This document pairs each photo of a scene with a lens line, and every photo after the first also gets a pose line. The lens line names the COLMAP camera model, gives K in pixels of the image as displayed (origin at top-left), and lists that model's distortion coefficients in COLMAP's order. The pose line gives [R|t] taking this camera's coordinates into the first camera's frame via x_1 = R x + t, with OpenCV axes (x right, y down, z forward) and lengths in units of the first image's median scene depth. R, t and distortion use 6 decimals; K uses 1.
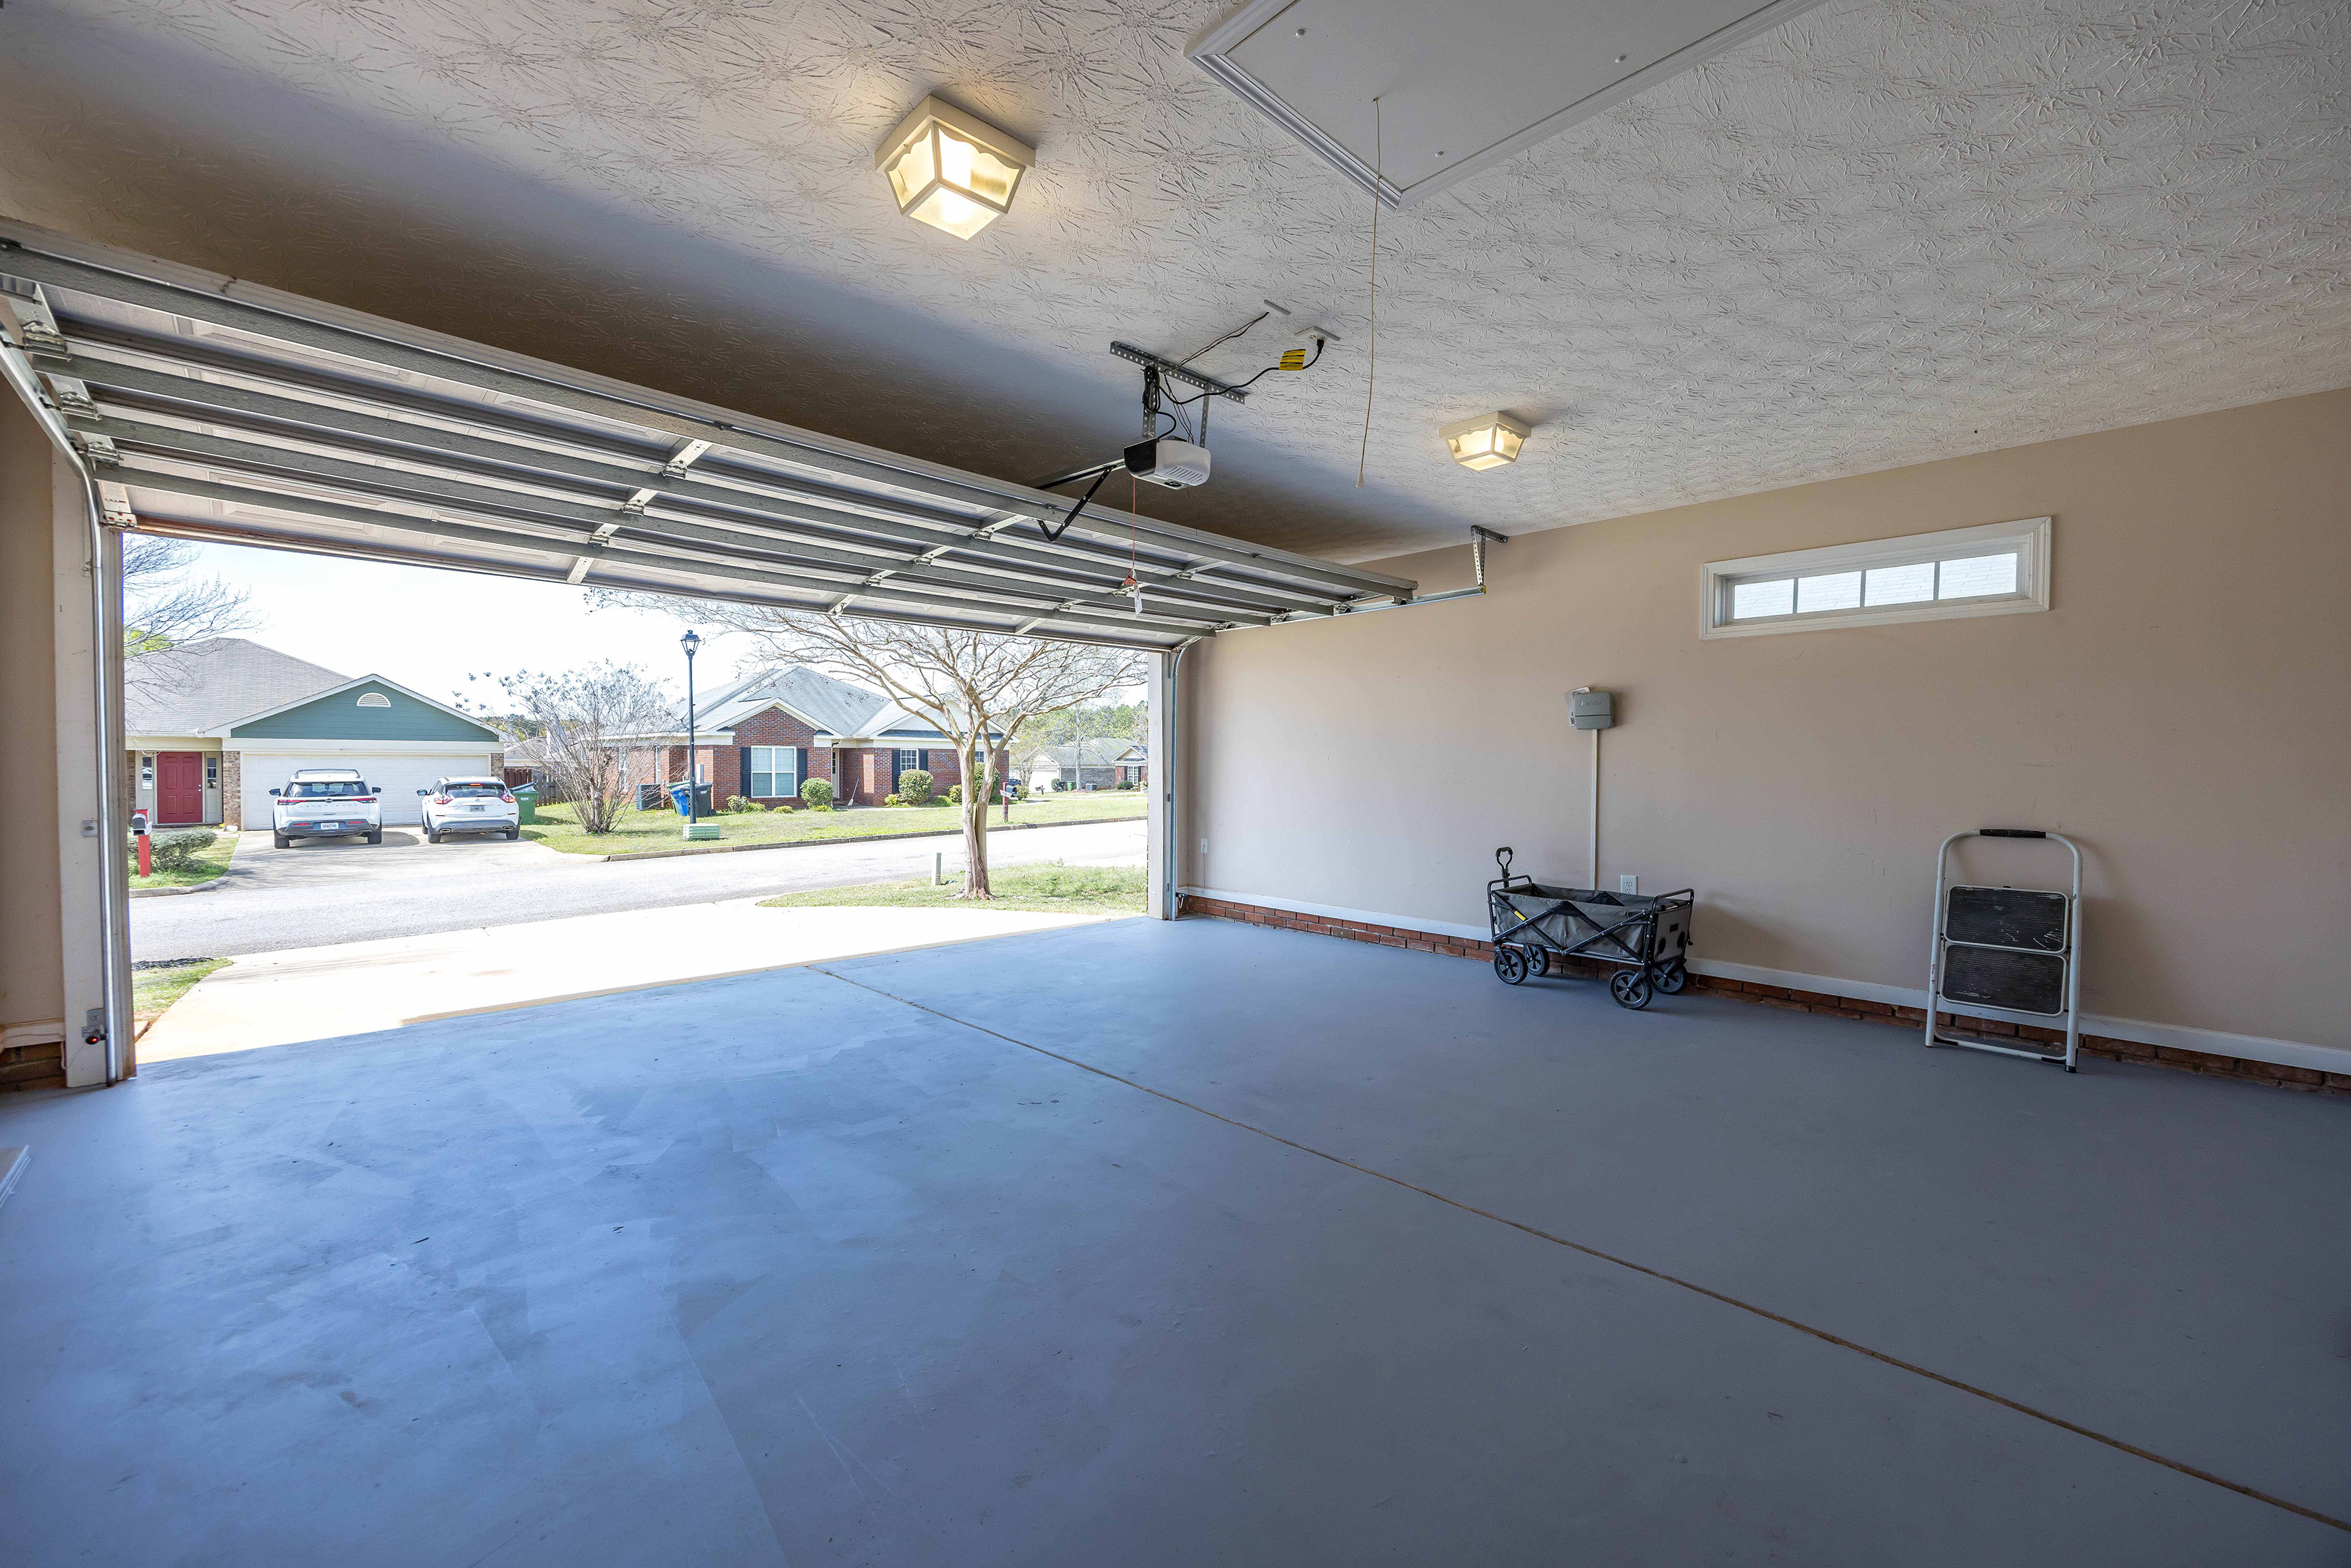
lens RADIAL K [[954.6, 0, 1175.6], [0, 954.6, 781.8], [0, 0, 1]] dist [0.008181, -0.001434]
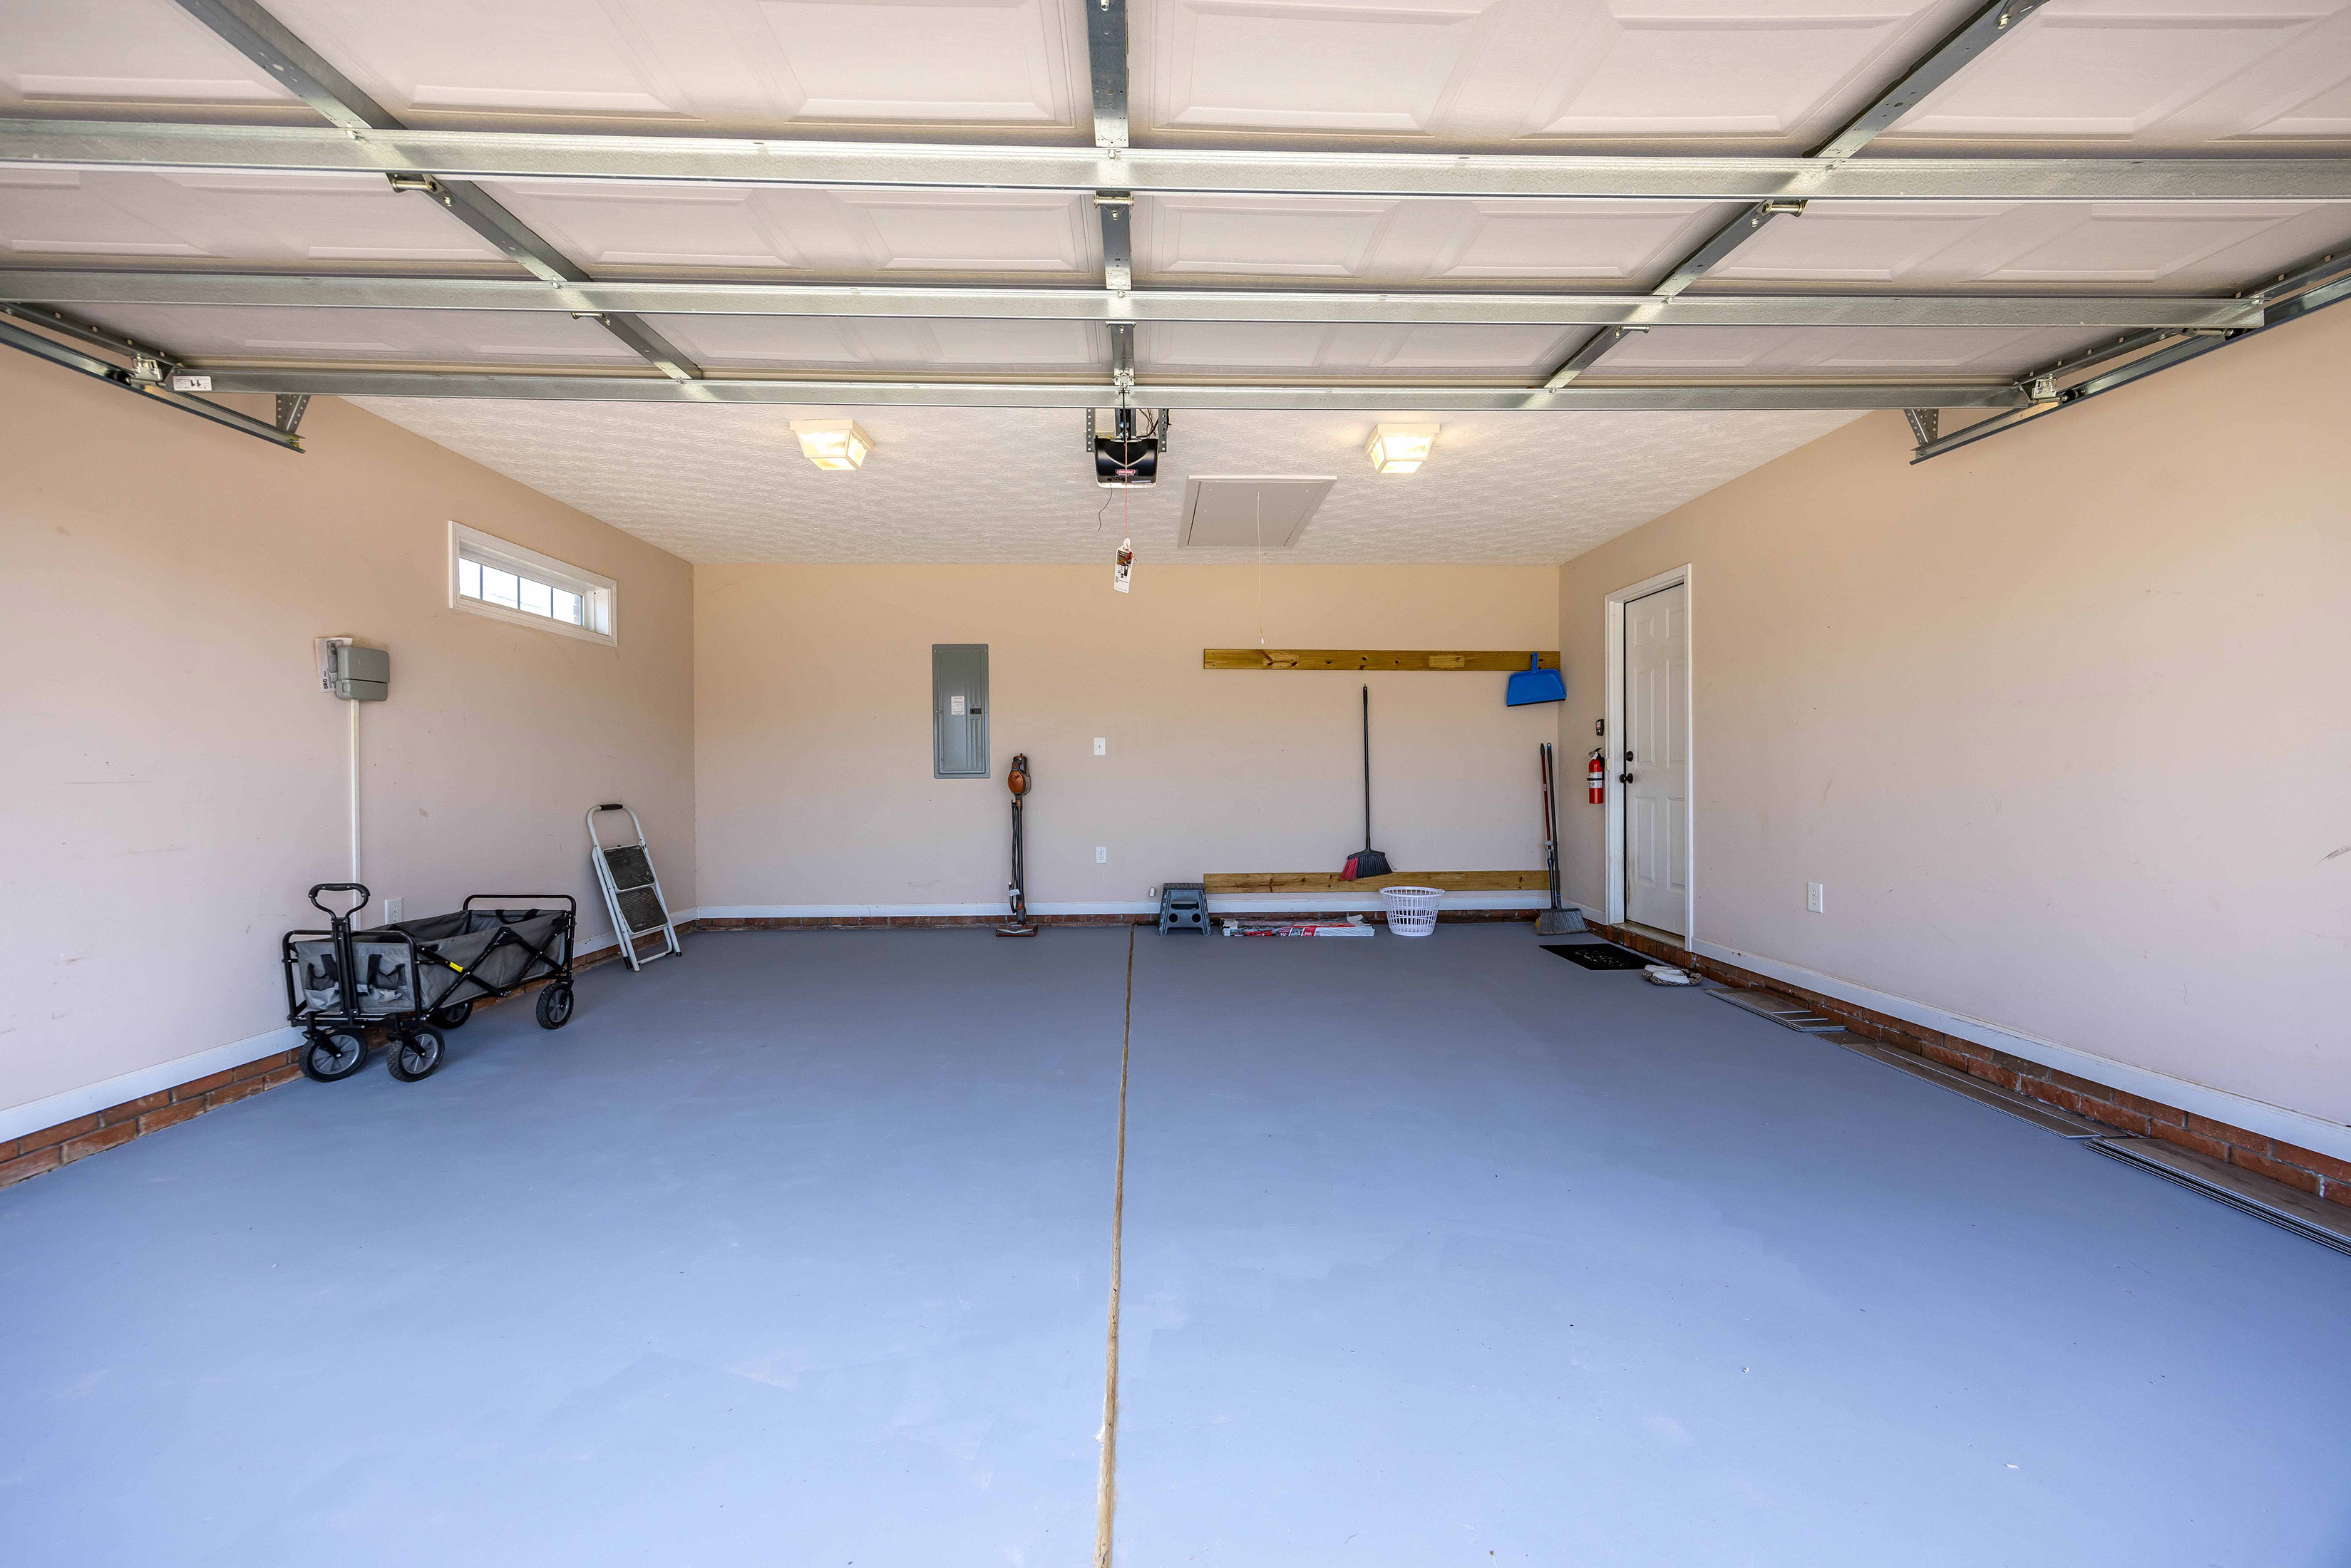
lens RADIAL K [[954.6, 0, 1174.8], [0, 954.6, 775.7], [0, 0, 1]] dist [0.008181, -0.001434]
pose [[-0.742392, -0.010217, 0.669888, -0.524941], [0.008135, 0.999673, 0.024263, -0.013891], [-0.669917, 0.023462, -0.742066, 1.220963]]
